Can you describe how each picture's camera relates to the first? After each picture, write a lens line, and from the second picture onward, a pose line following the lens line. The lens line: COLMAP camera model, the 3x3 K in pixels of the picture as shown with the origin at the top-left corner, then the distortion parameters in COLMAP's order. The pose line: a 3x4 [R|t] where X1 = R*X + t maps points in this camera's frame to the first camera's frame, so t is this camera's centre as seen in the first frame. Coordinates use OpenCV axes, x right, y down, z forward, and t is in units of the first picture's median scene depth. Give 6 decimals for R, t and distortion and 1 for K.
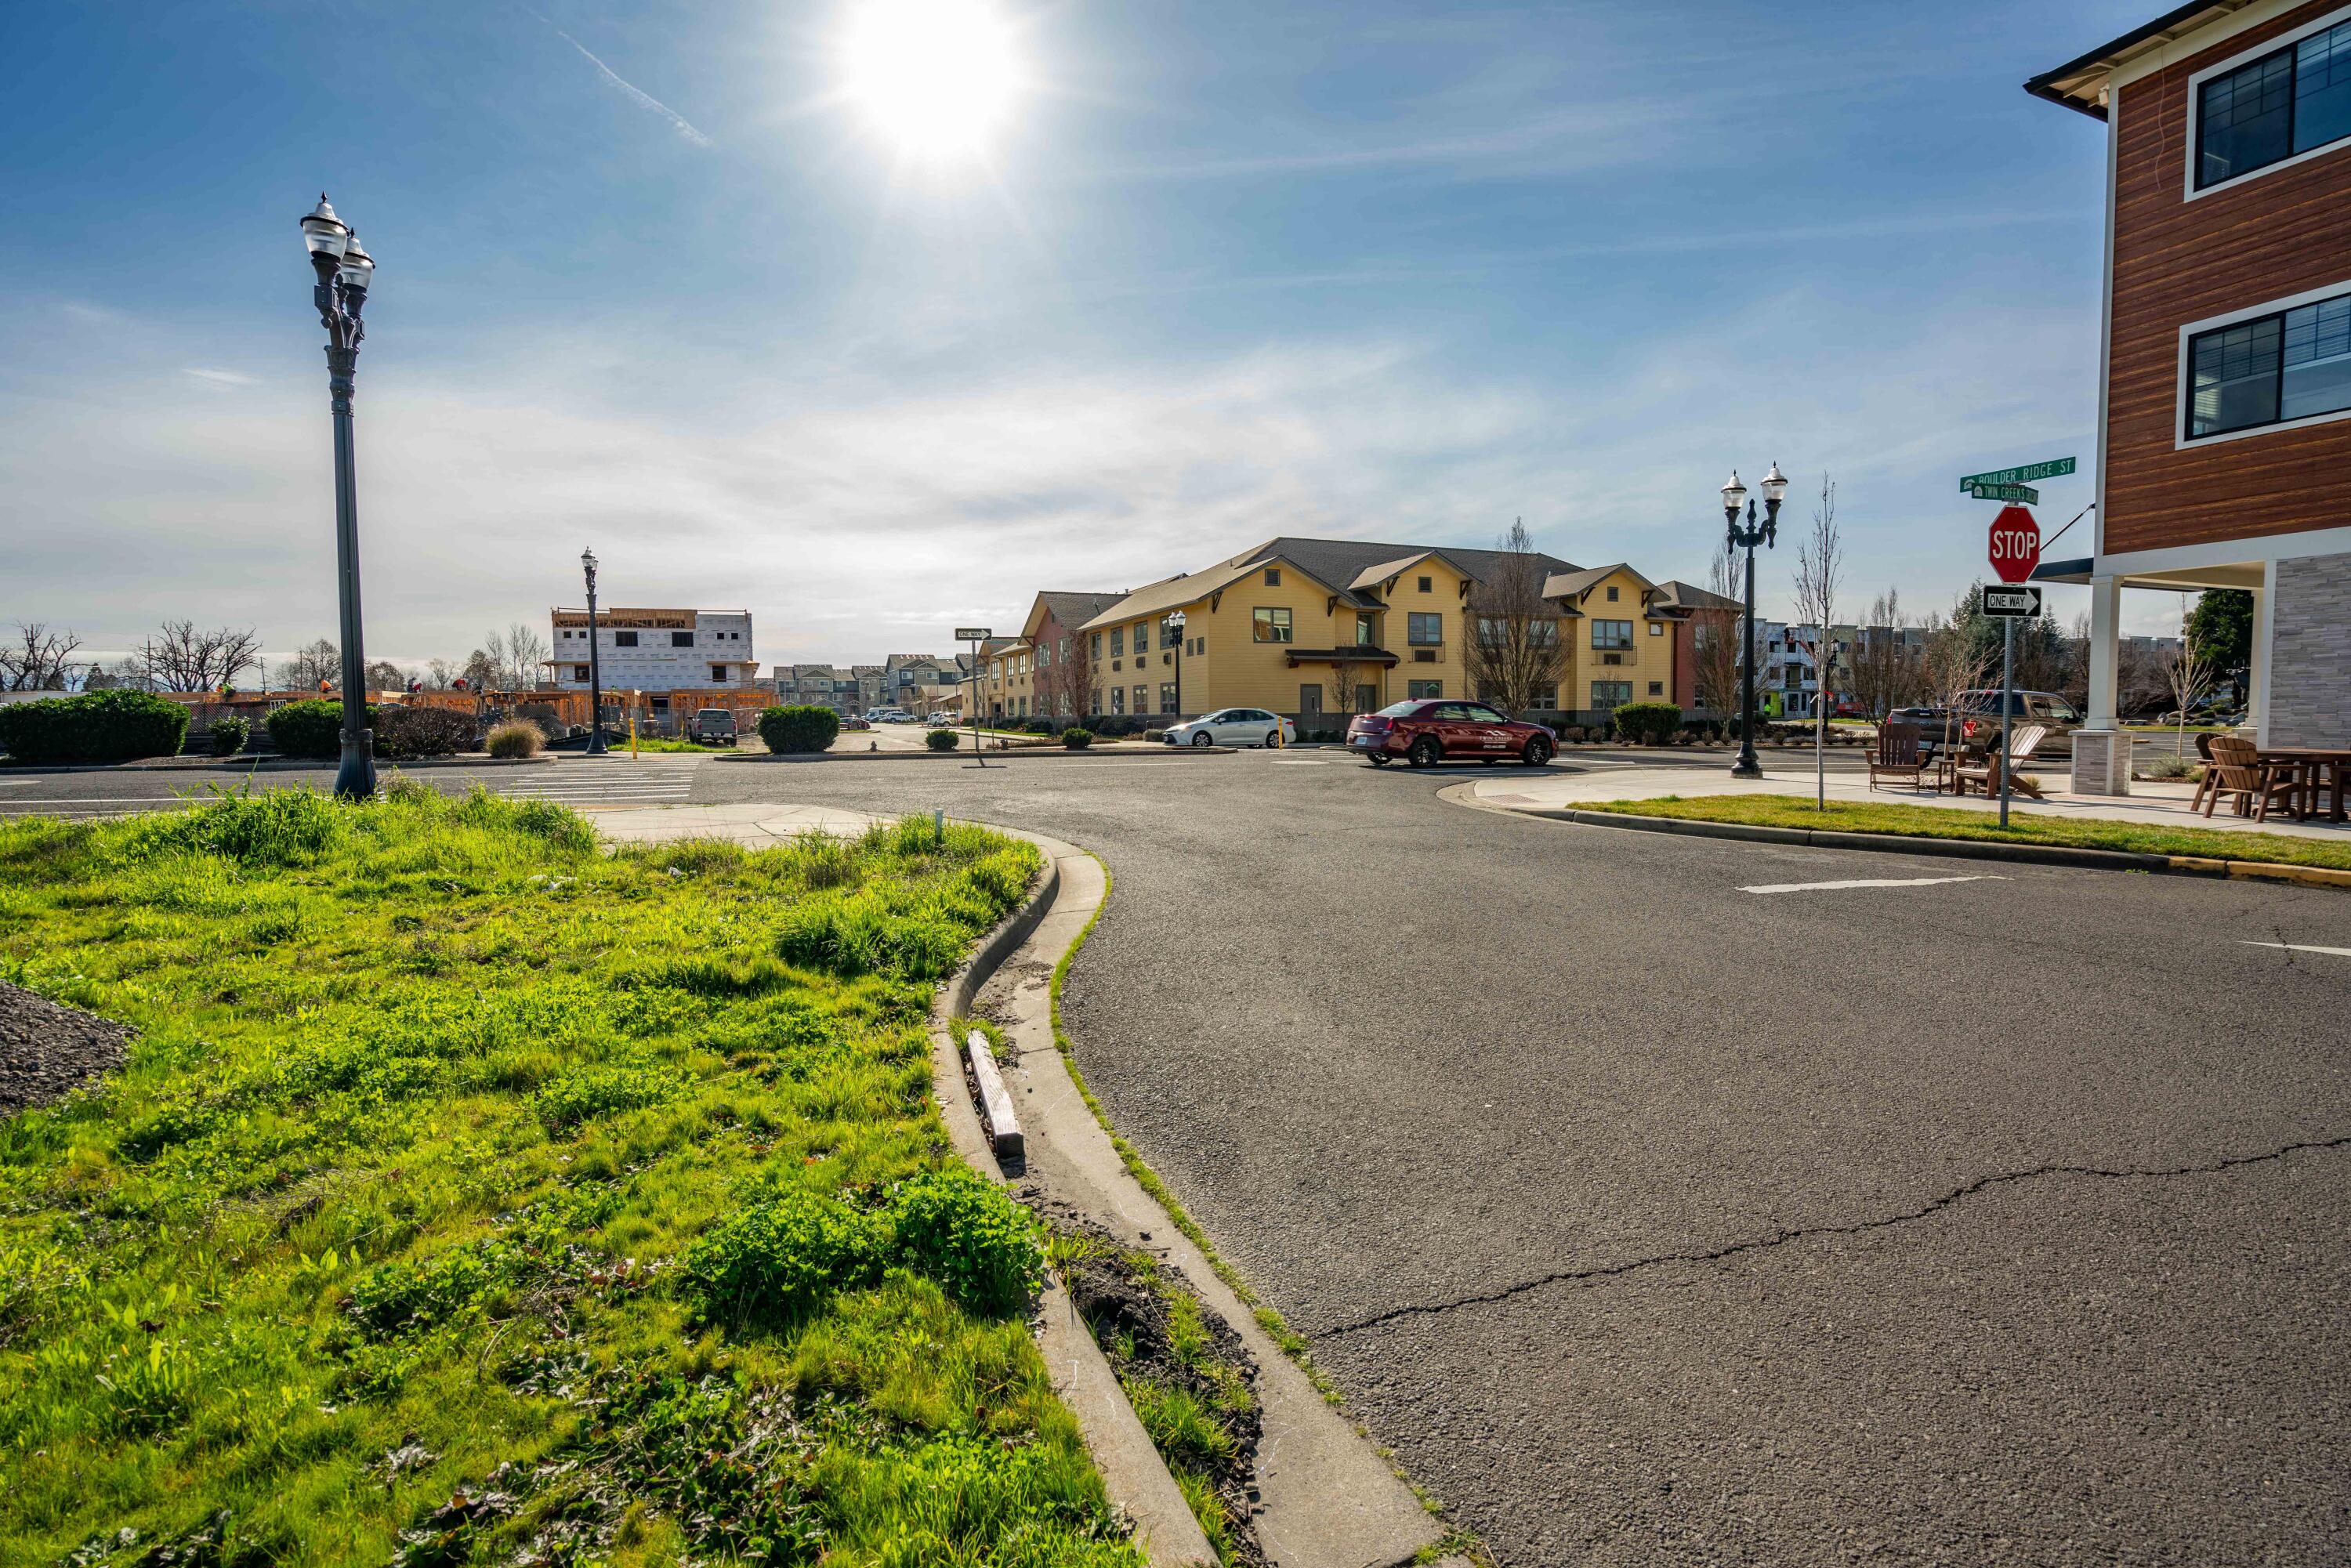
lens RADIAL K [[1079.4, 0, 1175.5], [0, 1079.4, 784.0], [0, 0, 1]] dist [-0.060965, 0.023608]
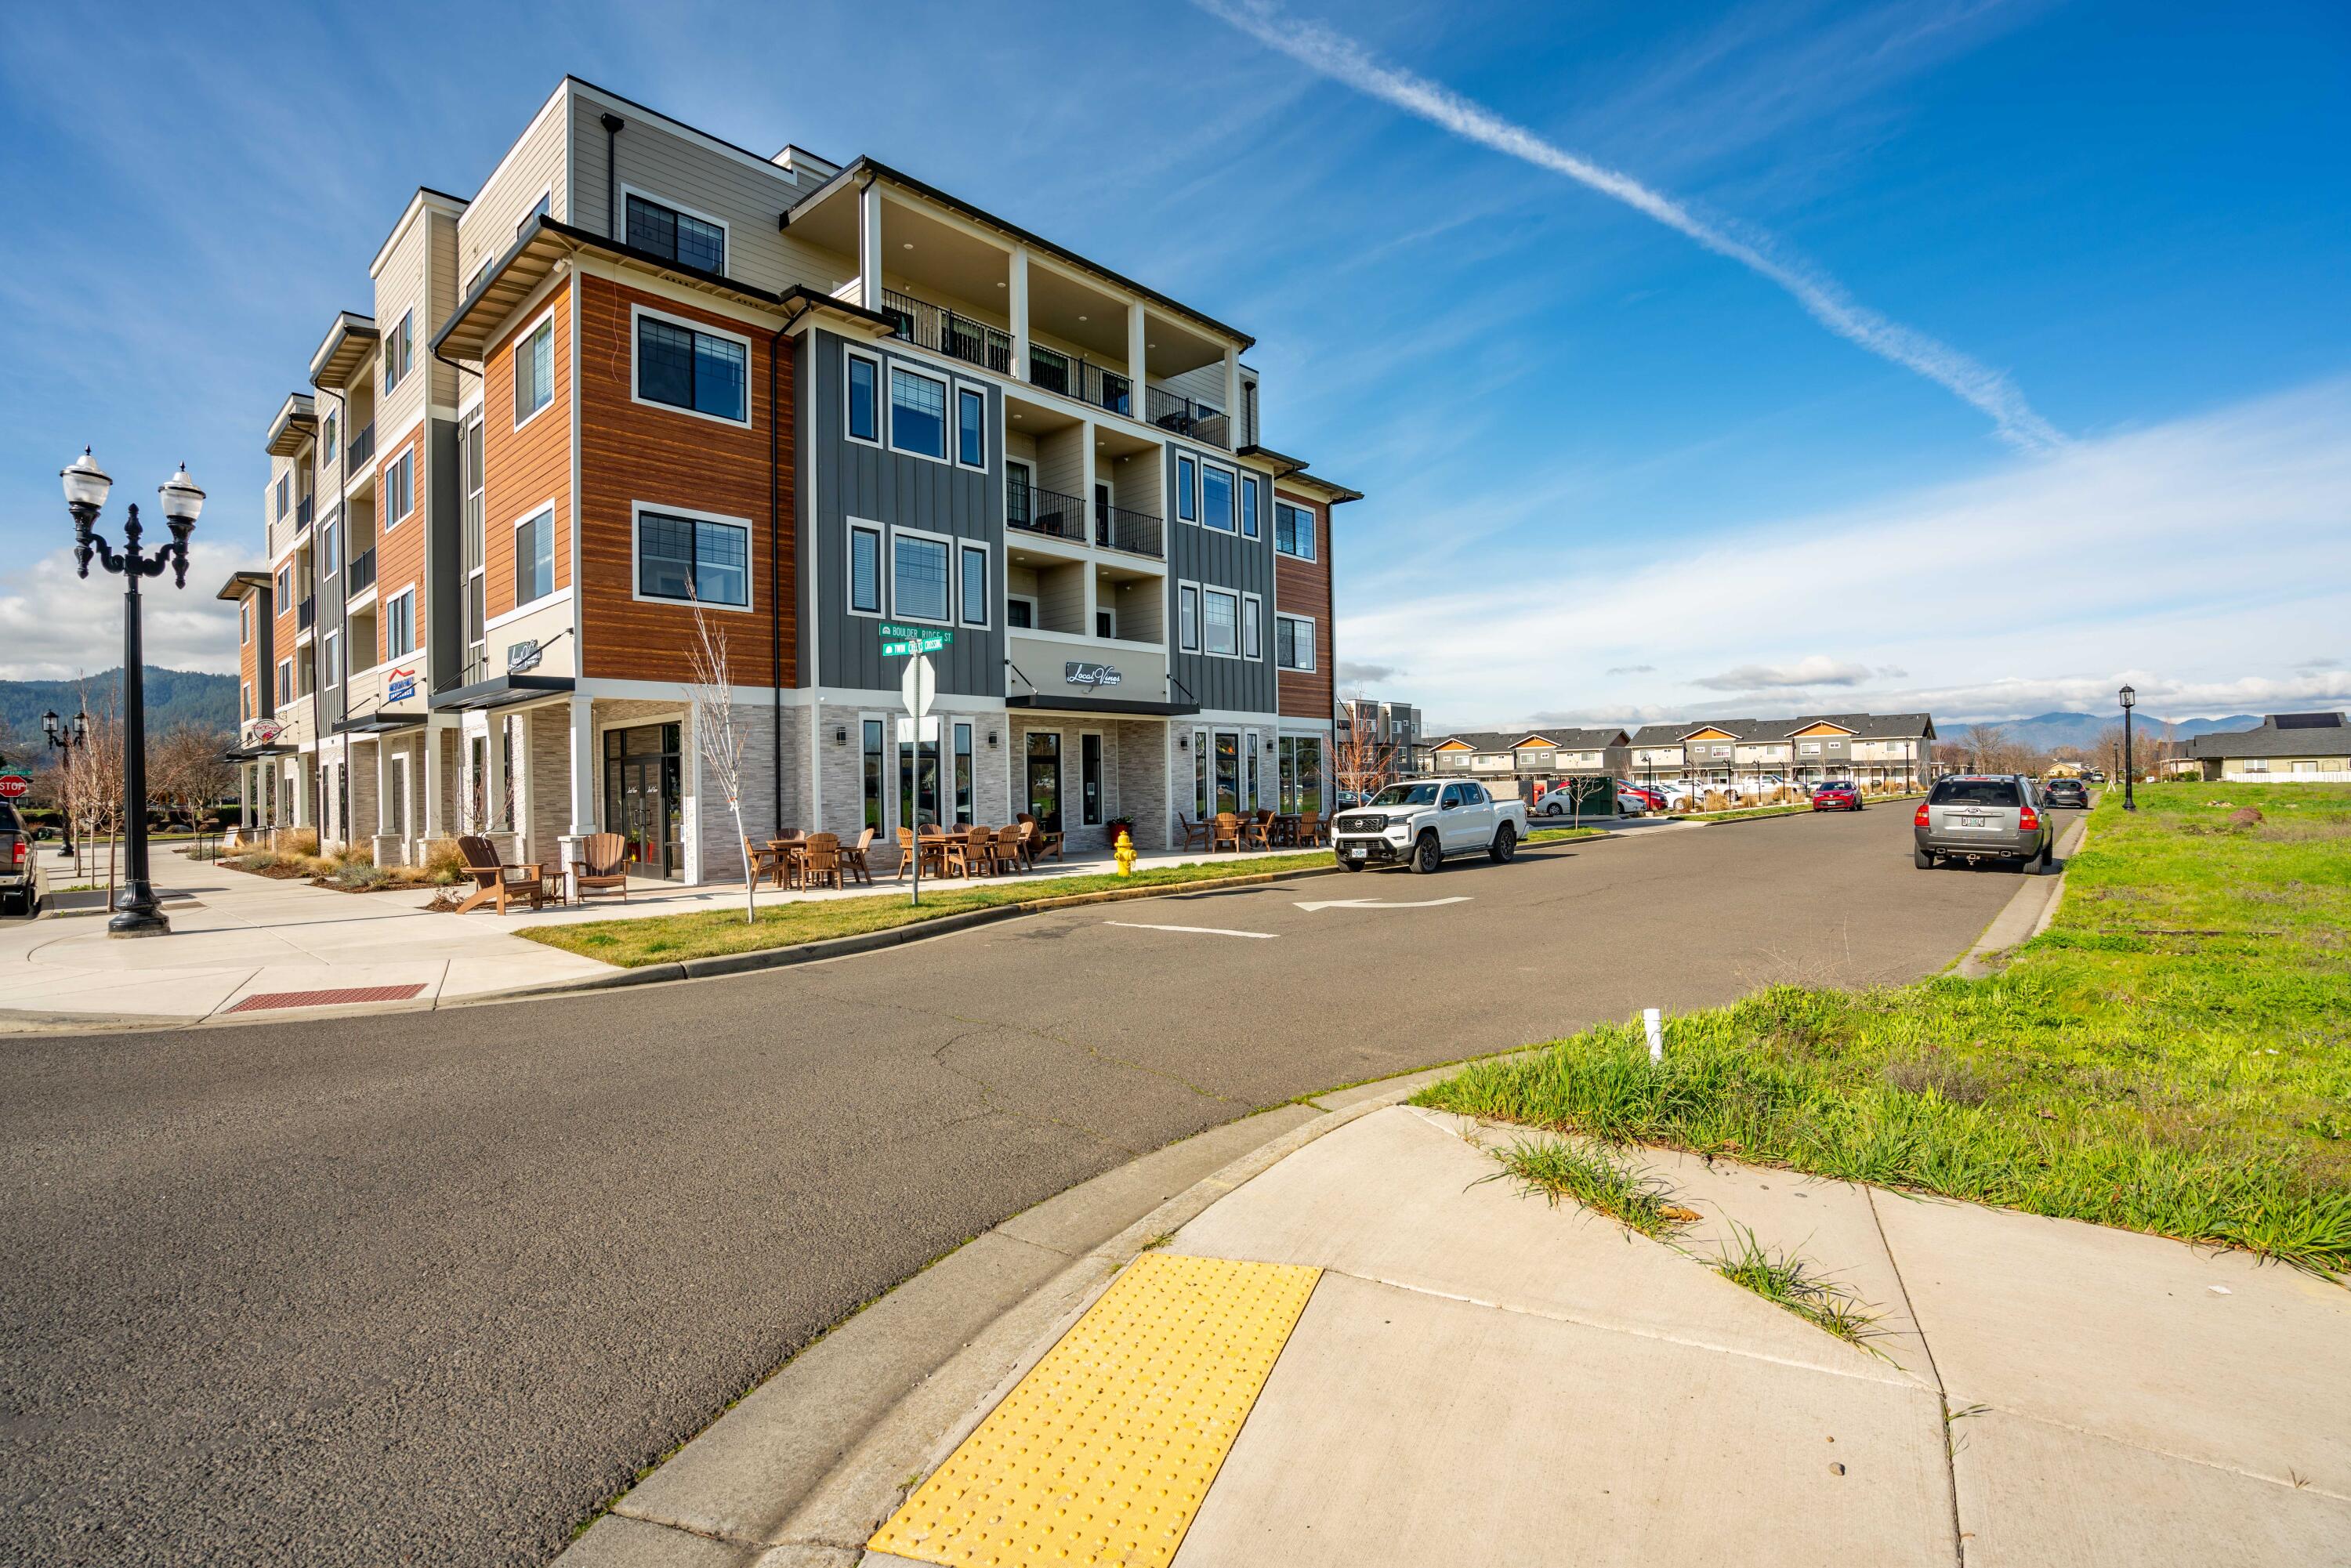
lens RADIAL K [[1079.4, 0, 1175.5], [0, 1079.4, 784.0], [0, 0, 1]] dist [-0.060965, 0.023608]
pose [[-0.405373, 0.022895, 0.913865, -0.302052], [0.079537, 0.996779, 0.010309, -0.052902], [-0.910685, 0.076865, -0.405888, 0.696135]]
